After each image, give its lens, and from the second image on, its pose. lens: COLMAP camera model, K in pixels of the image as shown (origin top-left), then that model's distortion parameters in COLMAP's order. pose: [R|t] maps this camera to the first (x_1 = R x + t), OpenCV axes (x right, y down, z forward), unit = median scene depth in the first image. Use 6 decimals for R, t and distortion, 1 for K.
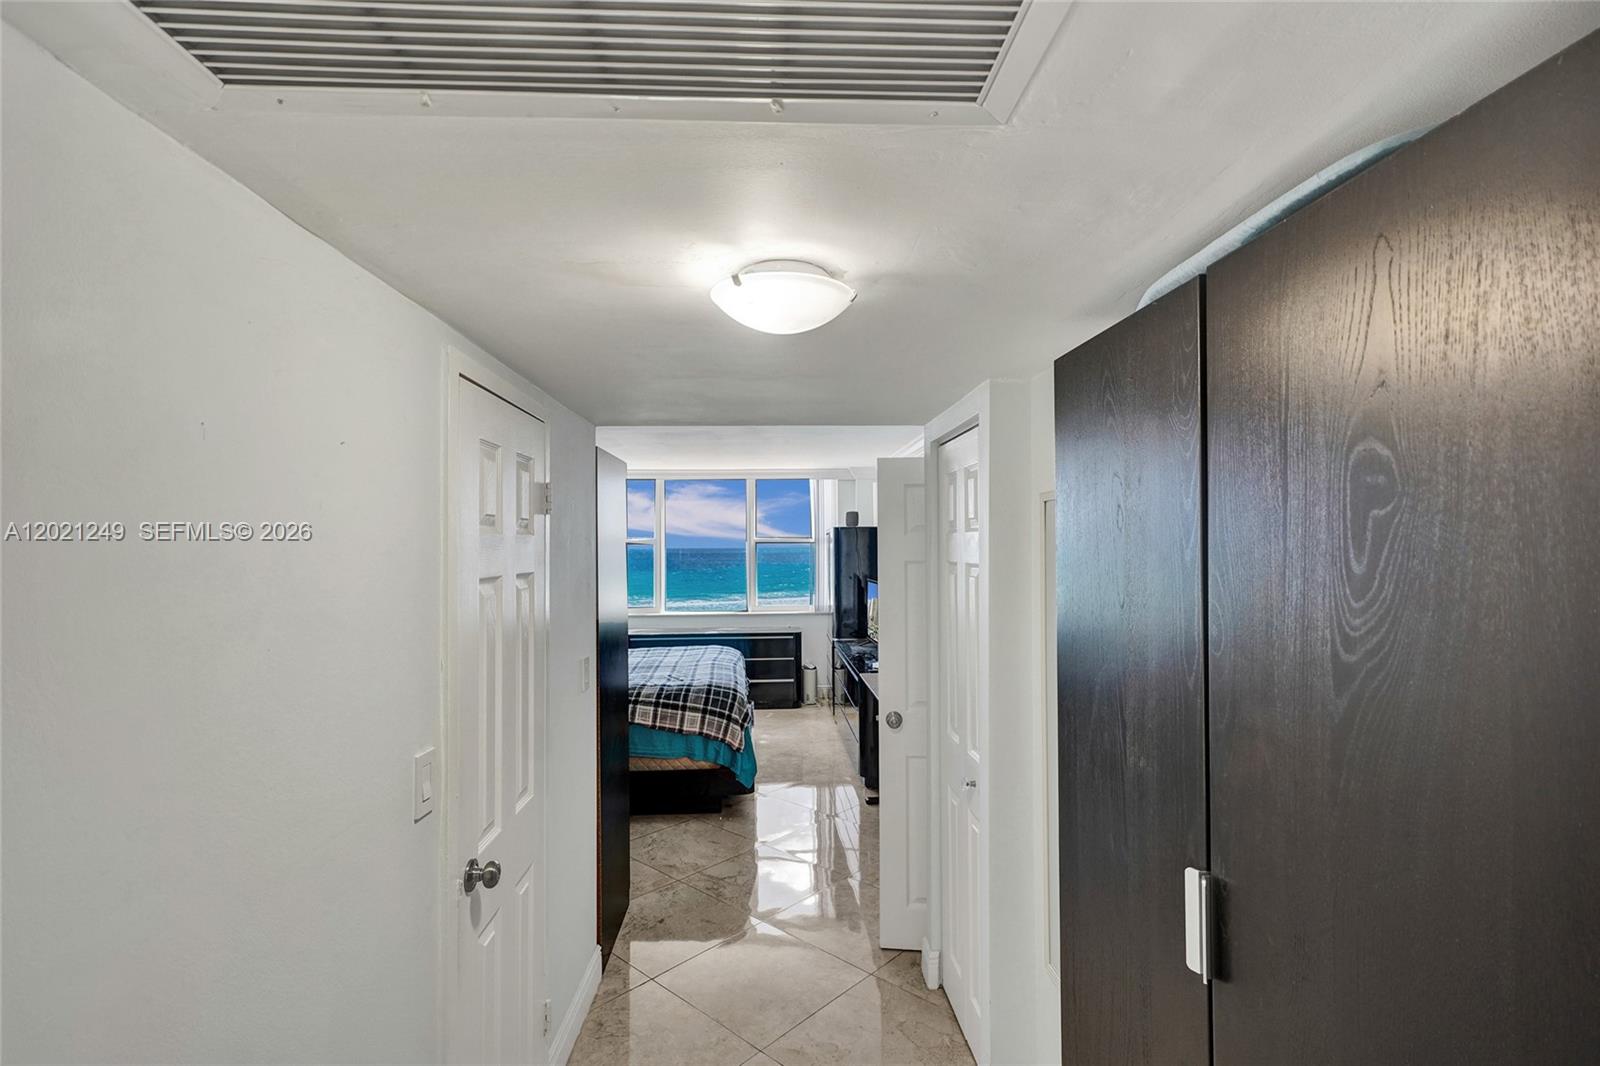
lens RADIAL K [[738.7, 0, 794.1], [0, 738.7, 530.4], [0, 0, 1]] dist [0.000669, 0.008510]
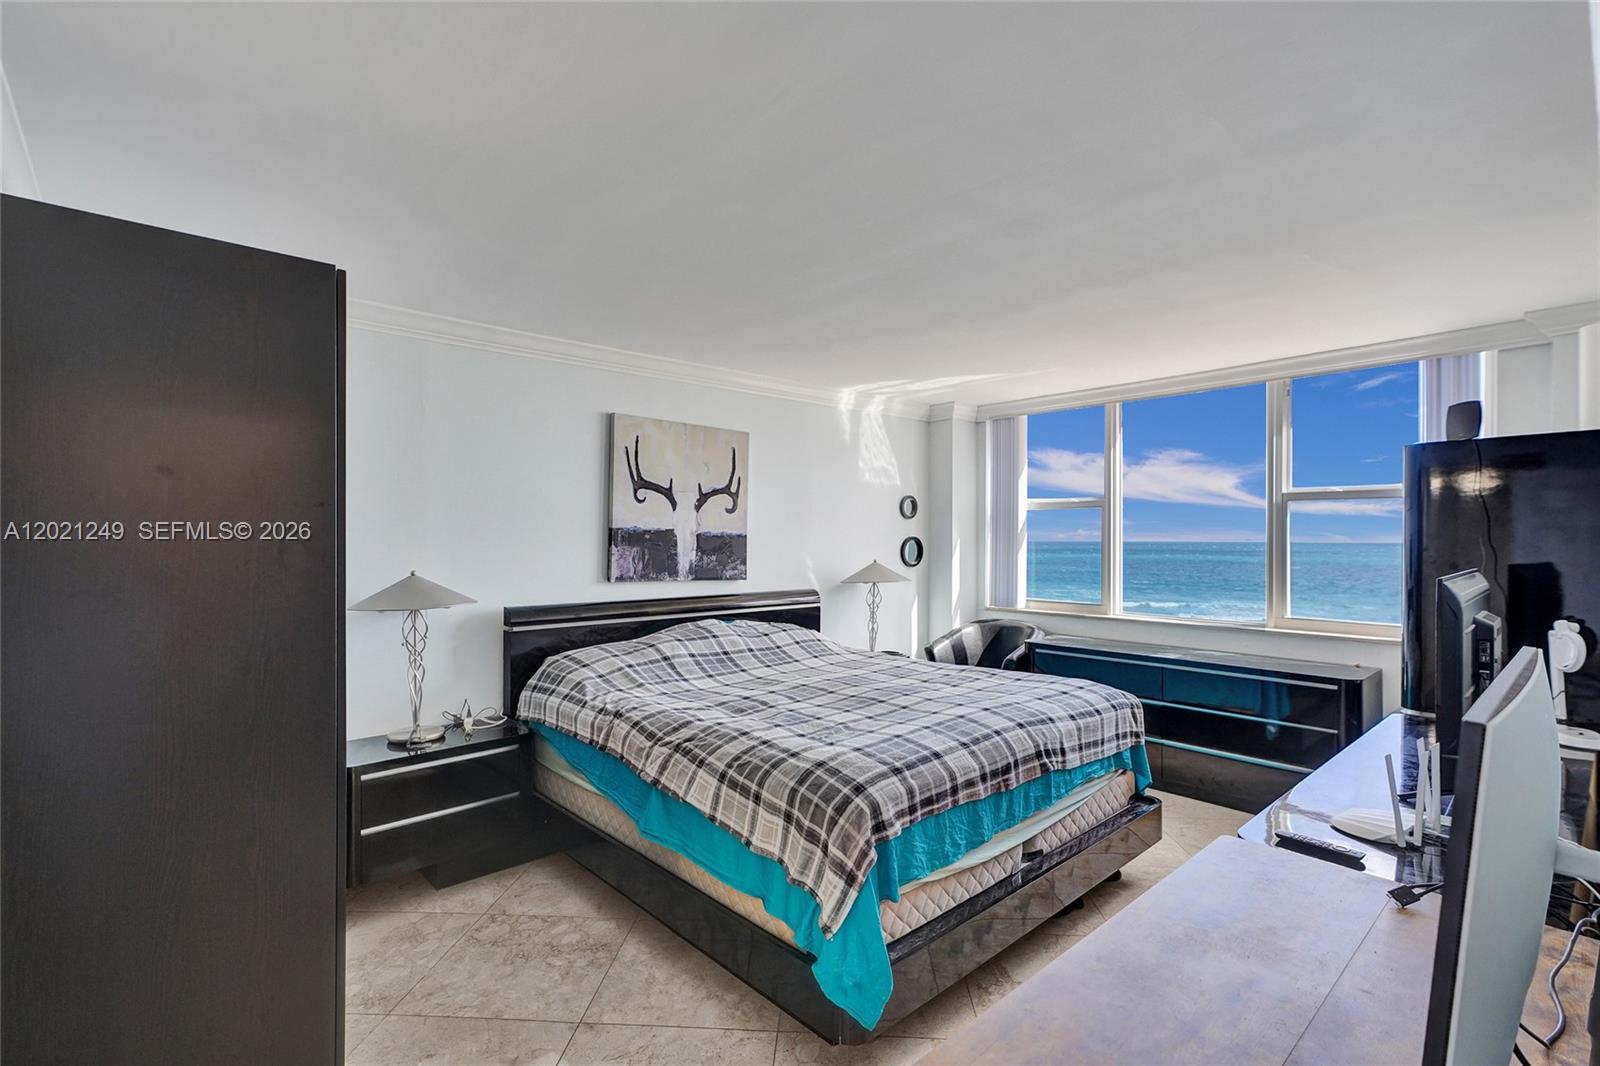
lens RADIAL K [[738.7, 0, 794.1], [0, 738.7, 530.4], [0, 0, 1]] dist [0.000669, 0.008510]
pose [[0.628317, 0.002810, -0.777952, 0.245280], [0.006687, 0.999937, 0.009012, 0.056646], [0.777929, -0.010864, 0.628259, 0.700792]]
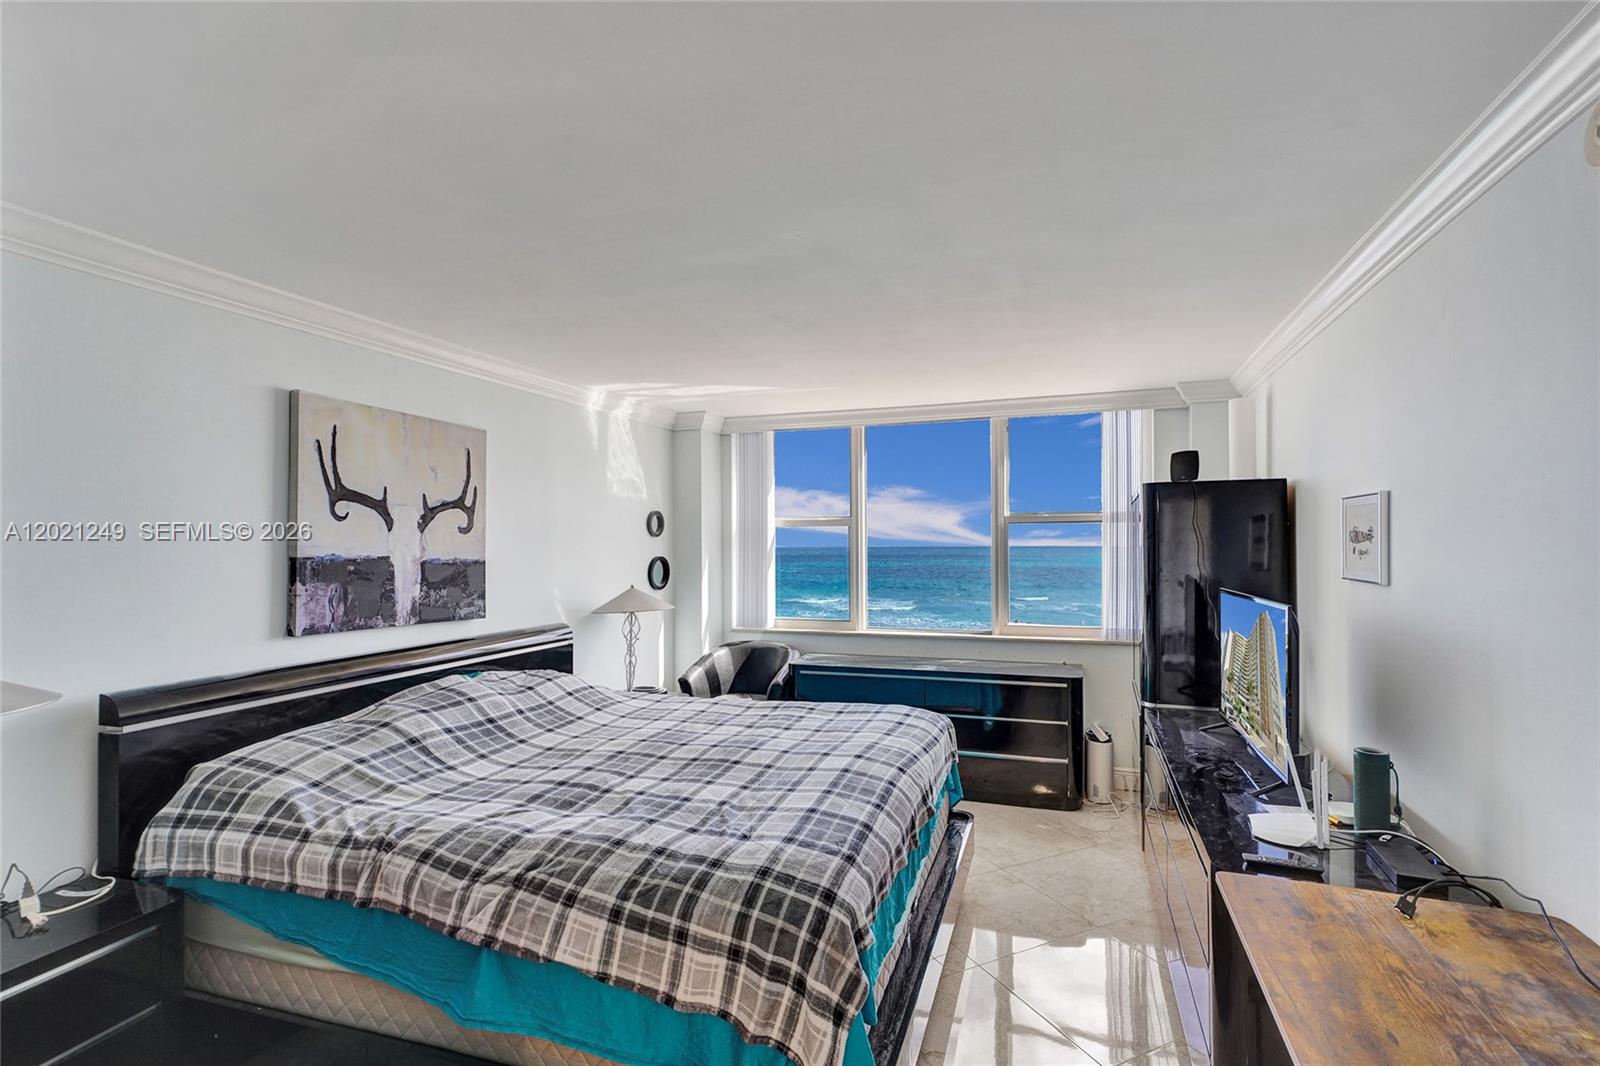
lens RADIAL K [[739.1, 0, 818.9], [0, 739.1, 538.8], [0, 0, 1]] dist [0.002030, 0.010127]
pose [[0.931781, 0.002159, -0.363015, 0.046250], [0.003340, 0.999889, 0.014519, 0.038089], [0.363006, -0.014741, 0.931670, 0.675771]]
